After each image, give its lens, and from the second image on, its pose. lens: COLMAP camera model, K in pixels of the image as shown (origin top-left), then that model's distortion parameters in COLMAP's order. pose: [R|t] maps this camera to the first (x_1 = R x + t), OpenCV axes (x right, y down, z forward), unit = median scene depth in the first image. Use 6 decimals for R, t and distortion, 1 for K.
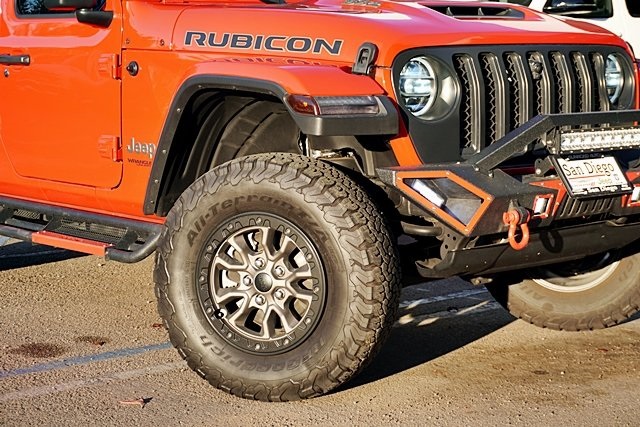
lens RADIAL K [[1319.2, 0, 304.7], [0, 1319.2, 209.7], [0, 0, 1]] dist [-0.046206, 0.000000]
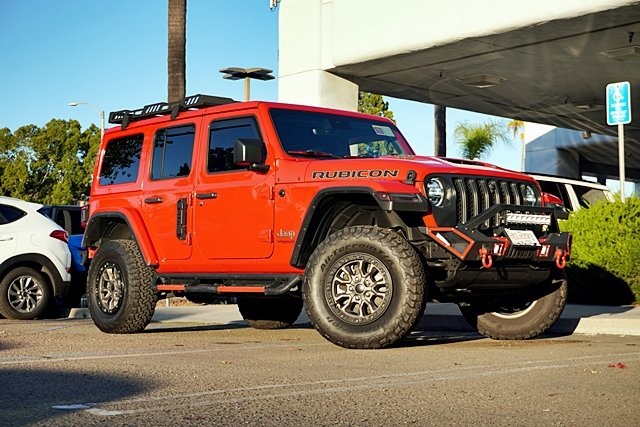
lens RADIAL K [[1056.2, 0, 320.4], [0, 1056.2, 219.5], [0, 0, 1]] dist [-0.015362, 0.000000]
pose [[0.999446, 0.008821, 0.032096, -0.140635], [-0.003011, 0.984255, -0.176730, 0.230995], [-0.033149, 0.176536, 0.983736, -0.580719]]
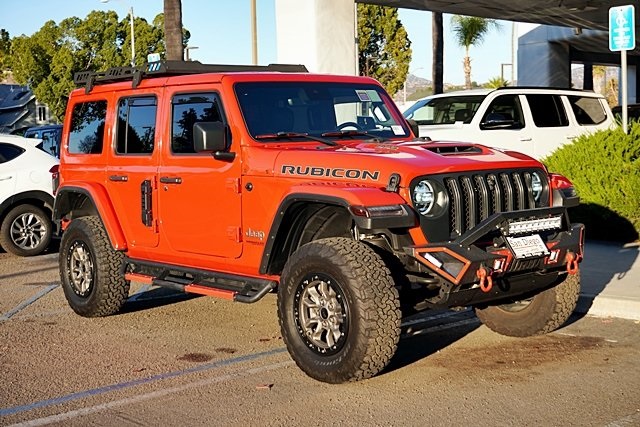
lens RADIAL K [[915.6, 0, 317.8], [0, 915.6, 212.5], [0, 0, 1]] dist [-0.005403, 0.000000]
pose [[0.999608, -0.026372, 0.009353, -0.062278], [0.026750, 0.998720, -0.042932, -0.025493], [-0.008209, 0.043166, 0.999034, -0.186005]]
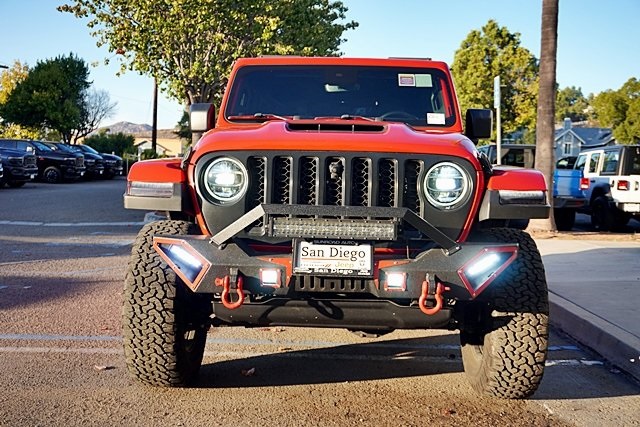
lens RADIAL K [[674.1, 0, 318.8], [0, 674.1, 213.2], [0, 0, 1]] dist [-0.024309, 0.000000]
pose [[0.750724, 0.061285, -0.657767, 0.599339], [-0.105177, 0.994075, -0.027421, -0.048120], [0.652190, 0.089768, 0.752722, 0.518054]]
